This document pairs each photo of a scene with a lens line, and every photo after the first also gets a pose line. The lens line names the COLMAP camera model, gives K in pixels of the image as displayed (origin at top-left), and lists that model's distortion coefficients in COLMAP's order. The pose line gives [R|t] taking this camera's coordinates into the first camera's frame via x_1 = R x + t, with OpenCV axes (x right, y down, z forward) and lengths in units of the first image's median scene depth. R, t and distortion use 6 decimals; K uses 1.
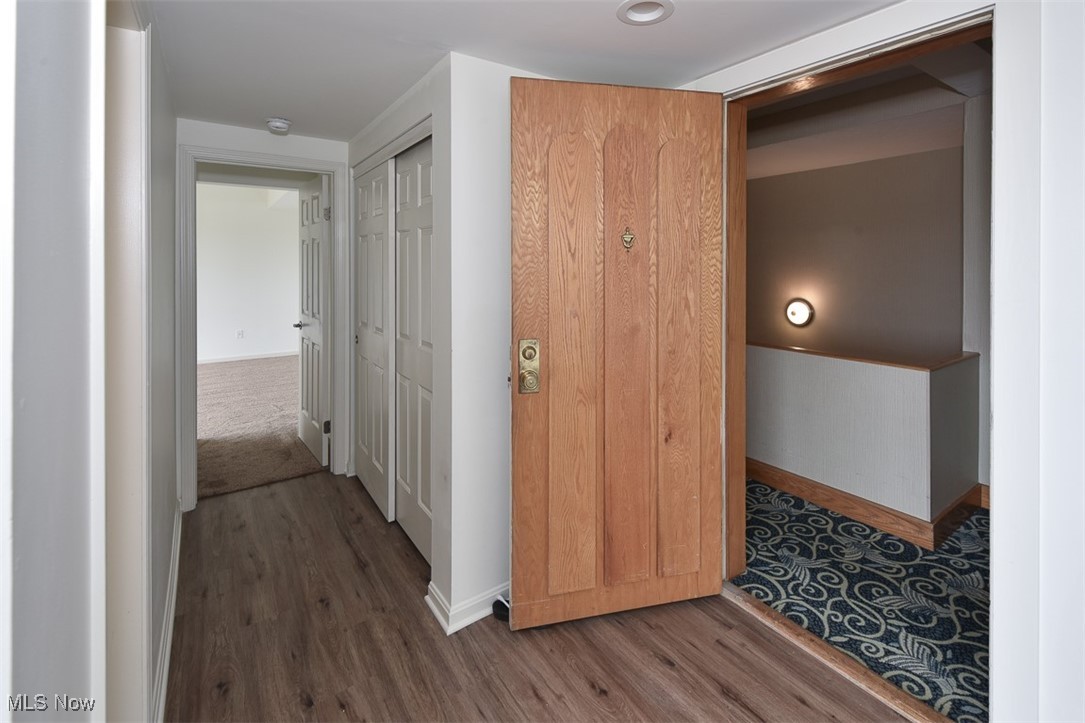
lens RADIAL K [[482.8, 0, 544.8], [0, 482.8, 269.0], [0, 0, 1]] dist [0.000162, -0.000086]
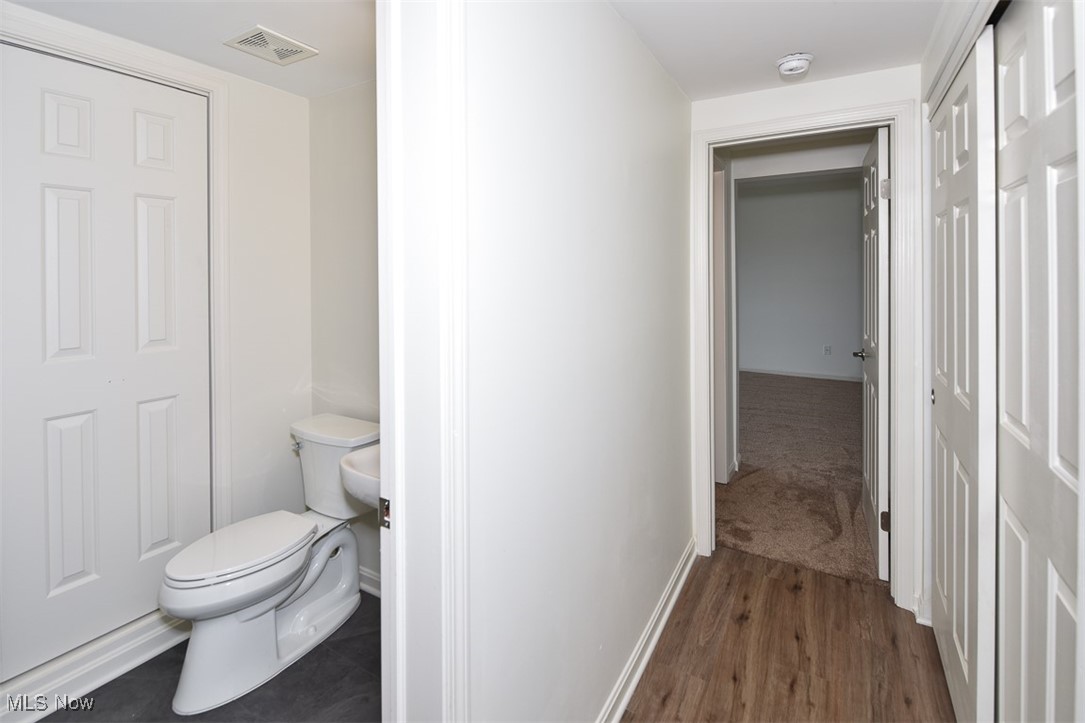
lens RADIAL K [[502.9, 0, 546.1], [0, 502.9, 279.7], [0, 0, 1]] dist [0.000265, -0.000068]
pose [[0.435206, 0.005521, -0.900314, -0.052519], [-0.002479, 0.999985, 0.004933, 0.004309], [0.900327, 0.000085, 0.435213, 0.335675]]
